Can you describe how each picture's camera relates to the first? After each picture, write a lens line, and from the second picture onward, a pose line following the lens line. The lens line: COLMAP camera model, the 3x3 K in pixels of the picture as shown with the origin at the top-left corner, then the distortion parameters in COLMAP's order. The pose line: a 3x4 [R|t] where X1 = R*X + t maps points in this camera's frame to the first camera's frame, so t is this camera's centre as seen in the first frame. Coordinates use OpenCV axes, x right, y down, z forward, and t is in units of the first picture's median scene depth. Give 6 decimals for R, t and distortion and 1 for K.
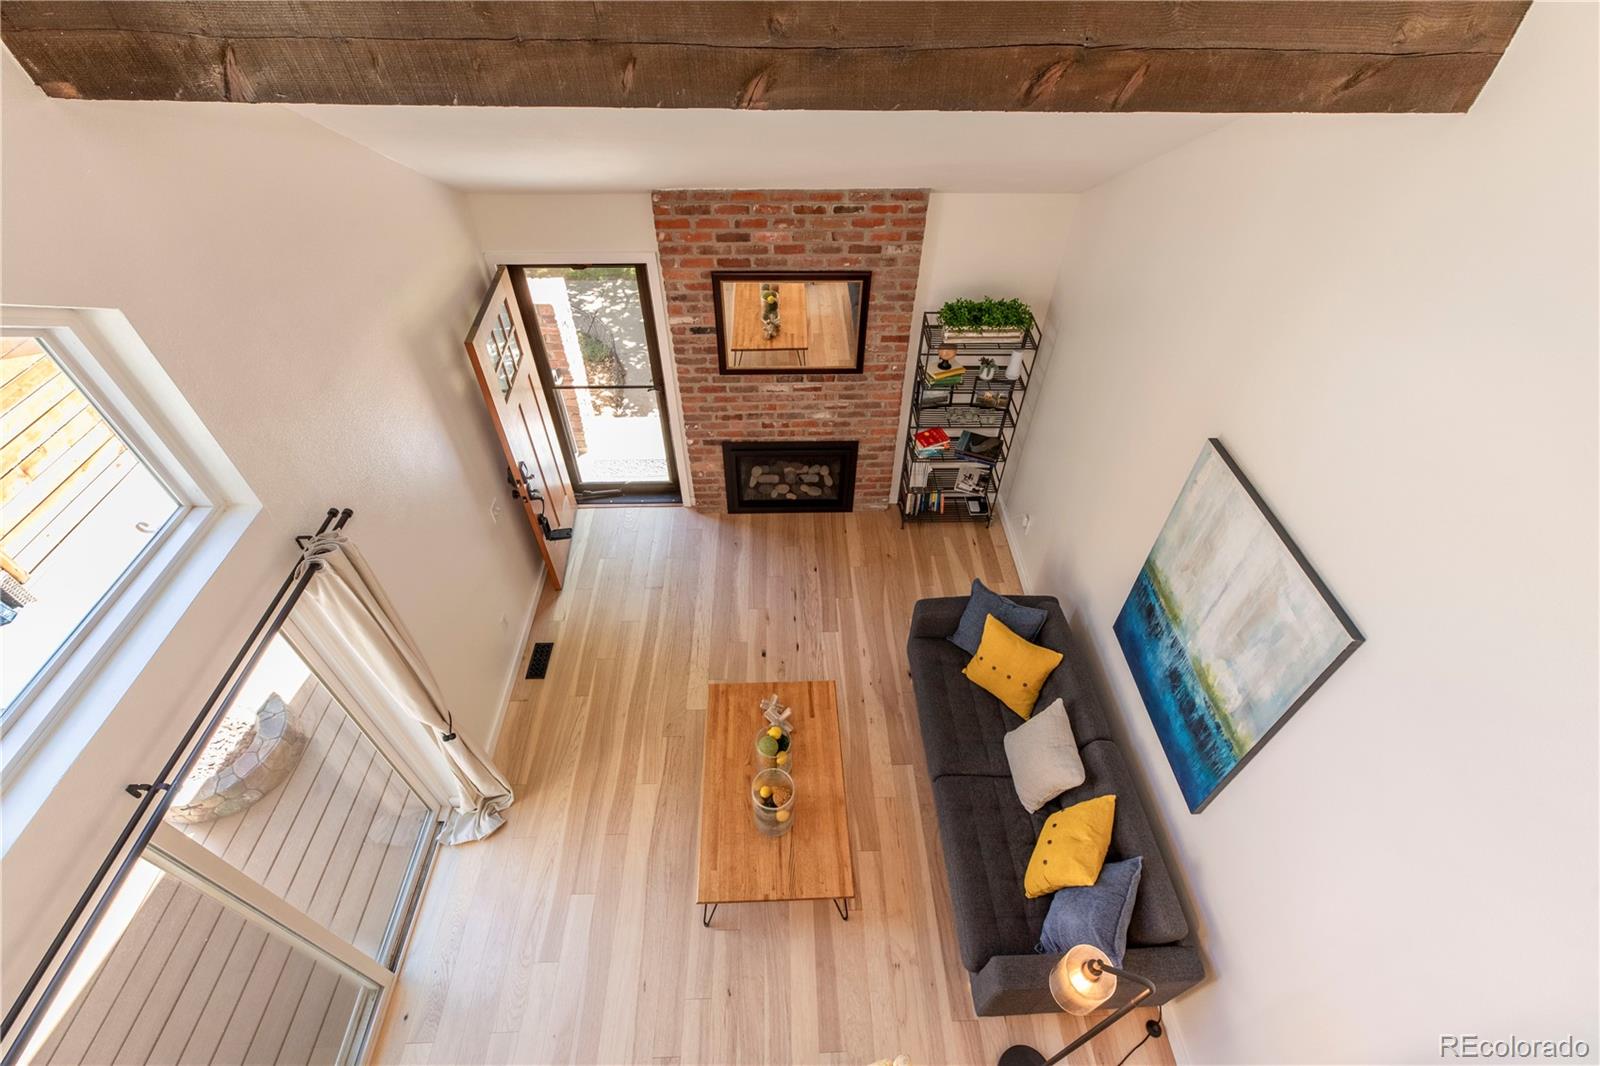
lens RADIAL K [[723.3, 0, 811.8], [0, 723.3, 533.7], [0, 0, 1]] dist [0.003168, -0.000781]
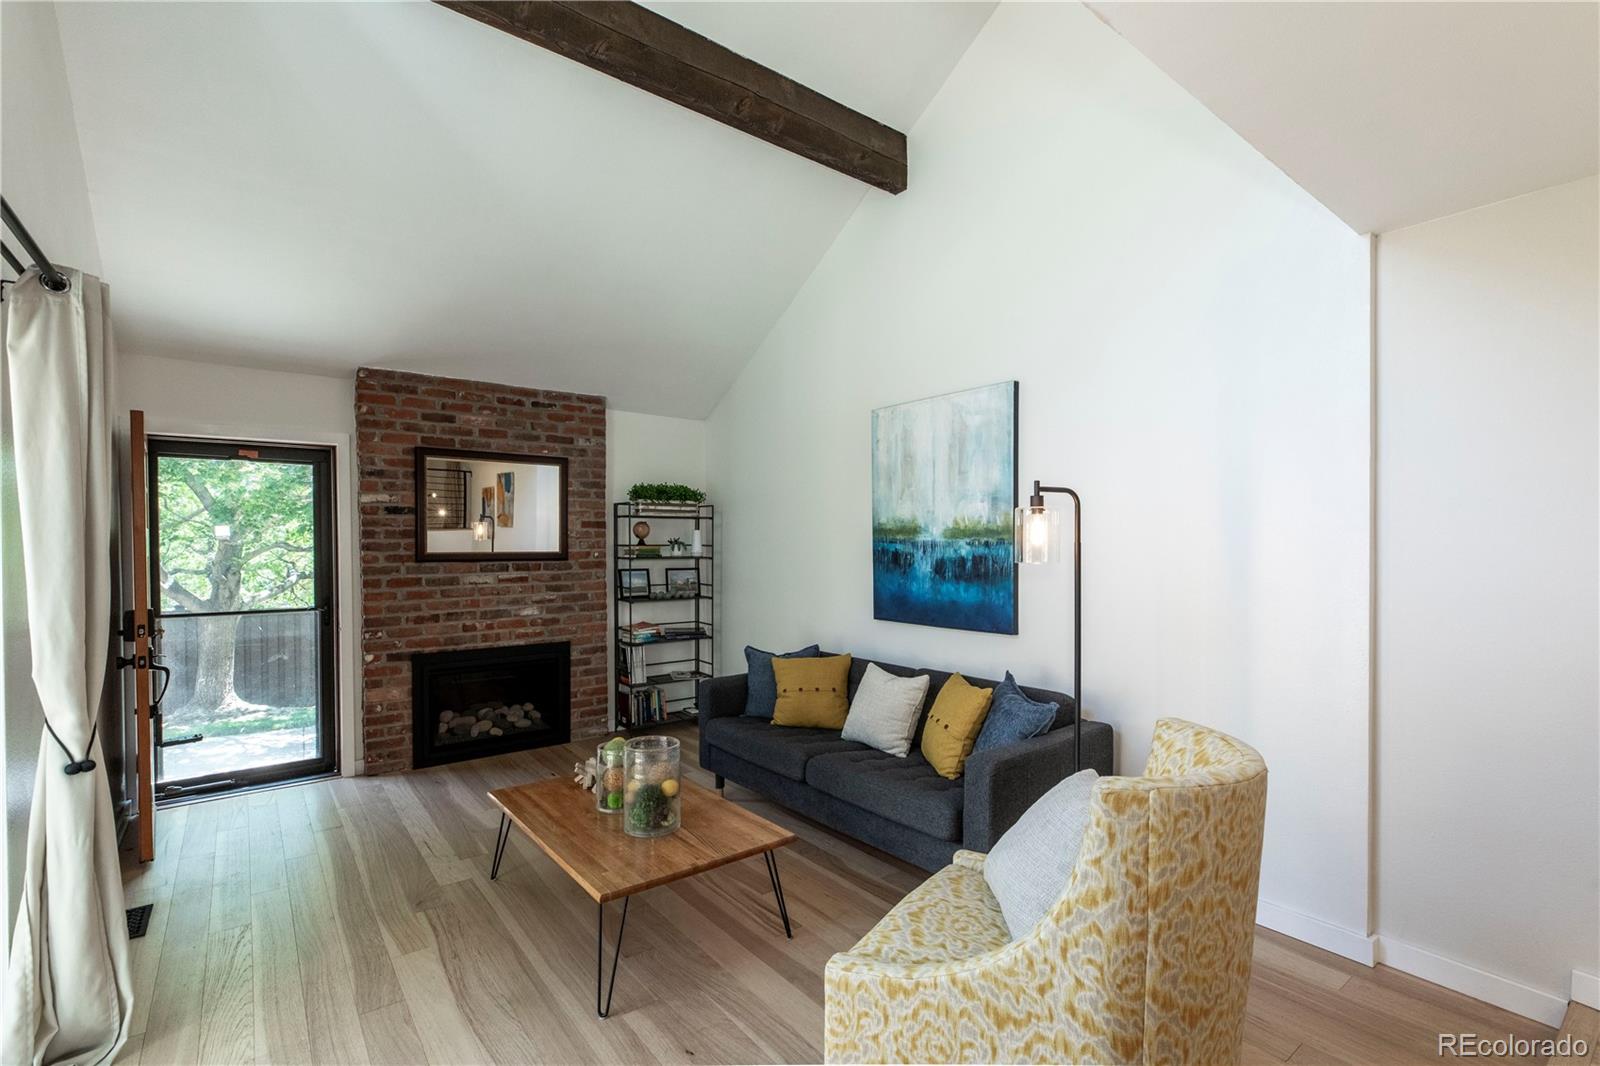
lens RADIAL K [[723.3, 0, 816.9], [0, 723.3, 554.4], [0, 0, 1]] dist [0.003168, -0.000781]
pose [[0.802867, -0.031315, 0.595335, -0.278145], [0.440256, 0.704480, -0.556672, 0.543642], [-0.401969, 0.709033, 0.579390, 0.249112]]
